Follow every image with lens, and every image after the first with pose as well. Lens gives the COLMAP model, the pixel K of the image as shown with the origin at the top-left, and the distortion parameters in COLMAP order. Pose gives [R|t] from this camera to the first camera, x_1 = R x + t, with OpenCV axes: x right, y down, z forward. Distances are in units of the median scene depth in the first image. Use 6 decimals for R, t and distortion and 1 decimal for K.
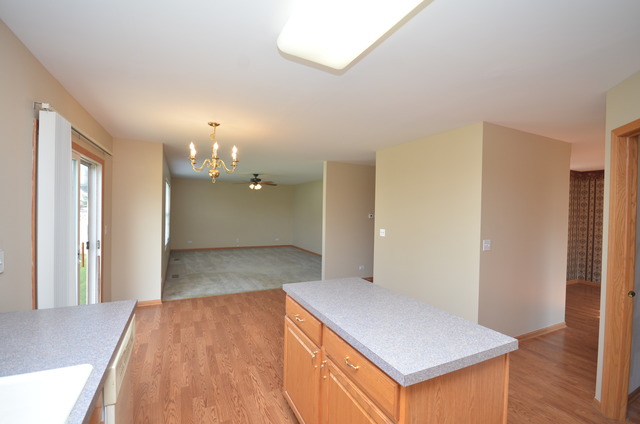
lens RADIAL K [[279.4, 0, 321.6], [0, 279.4, 210.5], [0, 0, 1]] dist [-0.007740, 0.000253]
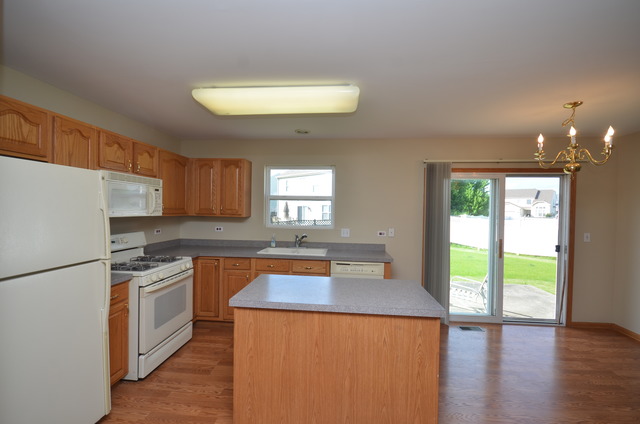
lens RADIAL K [[279.4, 0, 316.9], [0, 279.4, 210.7], [0, 0, 1]] dist [-0.007740, 0.000253]
pose [[-0.541484, -0.028042, -0.840243, 0.710417], [-0.042350, 0.999084, -0.006050, 0.026025], [0.839644, 0.032308, -0.542176, 0.915161]]
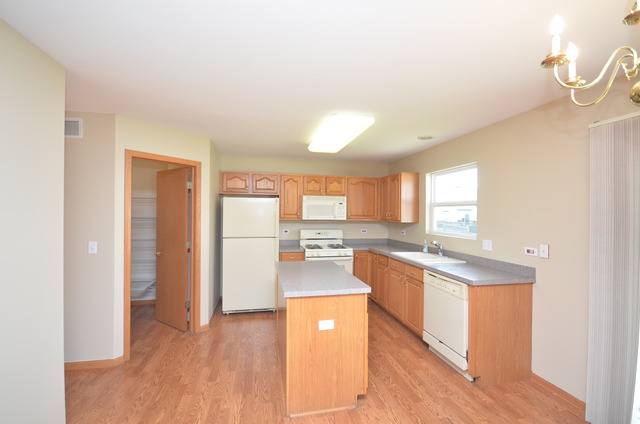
lens RADIAL K [[279.4, 0, 318.8], [0, 279.4, 212.1], [0, 0, 1]] dist [-0.007740, 0.000253]
pose [[-0.964018, -0.033363, 0.263734, -0.158845], [-0.029917, 0.999407, 0.017074, -0.006251], [-0.264148, 0.008569, -0.964444, 1.494008]]
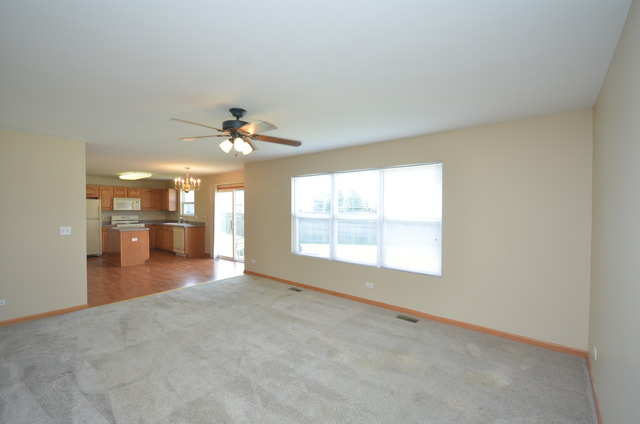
lens RADIAL K [[279.4, 0, 320.8], [0, 279.4, 212.4], [0, 0, 1]] dist [-0.007740, 0.000253]
pose [[-0.916937, -0.023814, -0.398320, -0.527537], [-0.035302, 0.999145, 0.021531, -0.056224], [0.397466, 0.033804, -0.916994, 3.736997]]
